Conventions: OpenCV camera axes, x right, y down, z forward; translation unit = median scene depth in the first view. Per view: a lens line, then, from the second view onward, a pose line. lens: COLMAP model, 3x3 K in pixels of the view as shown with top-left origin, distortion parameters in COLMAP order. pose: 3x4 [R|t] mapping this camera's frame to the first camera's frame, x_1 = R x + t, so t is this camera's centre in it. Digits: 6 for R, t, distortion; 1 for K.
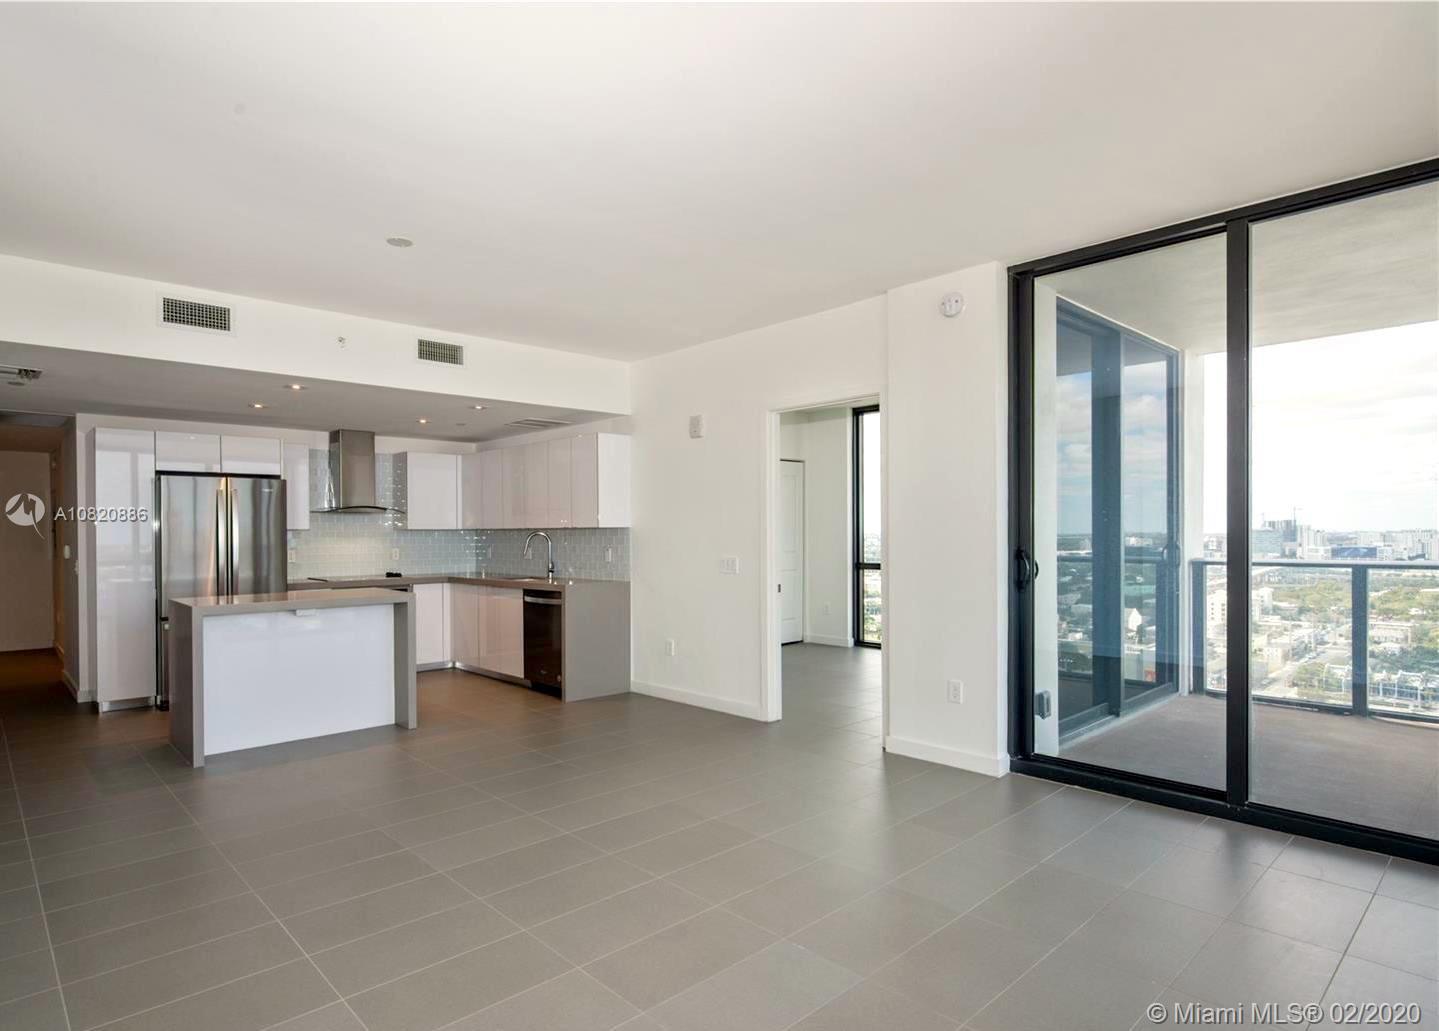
lens RADIAL K [[808.6, 0, 707.0], [0, 808.6, 540.6], [0, 0, 1]] dist [-0.004125, -0.001507]
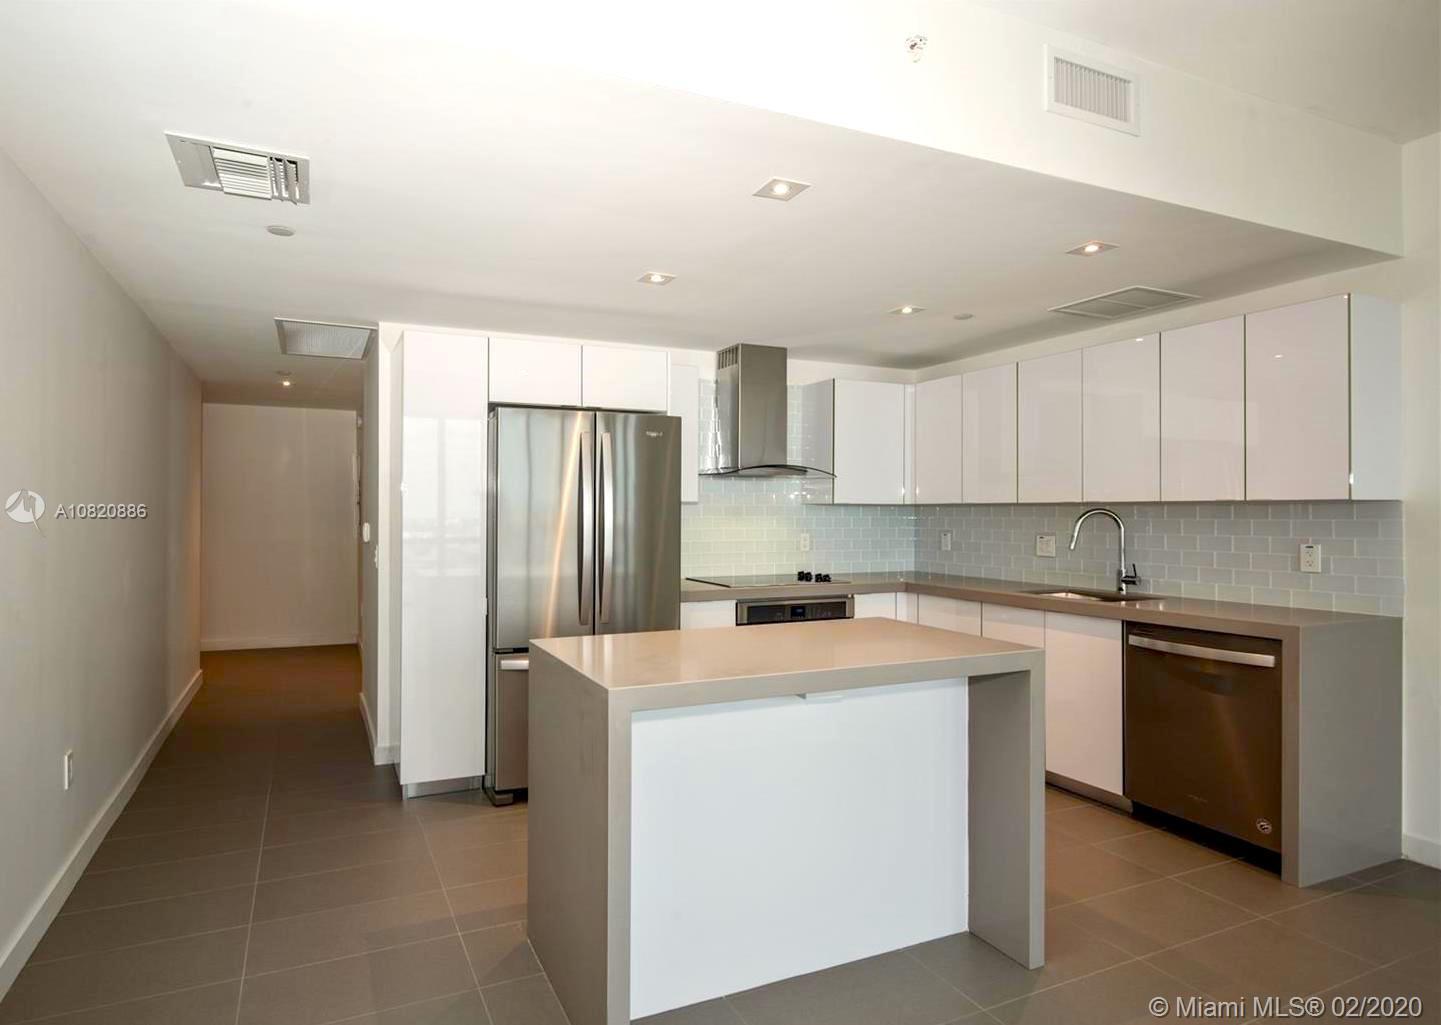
lens RADIAL K [[788.1, 0, 720.5], [0, 788.1, 512.5], [0, 0, 1]] dist [-0.001445, -0.000607]
pose [[0.964638, 0.009184, -0.263418, -0.339856], [-0.011502, 0.999908, -0.007257, -0.001688], [0.263327, 0.010030, 0.964655, 0.450321]]
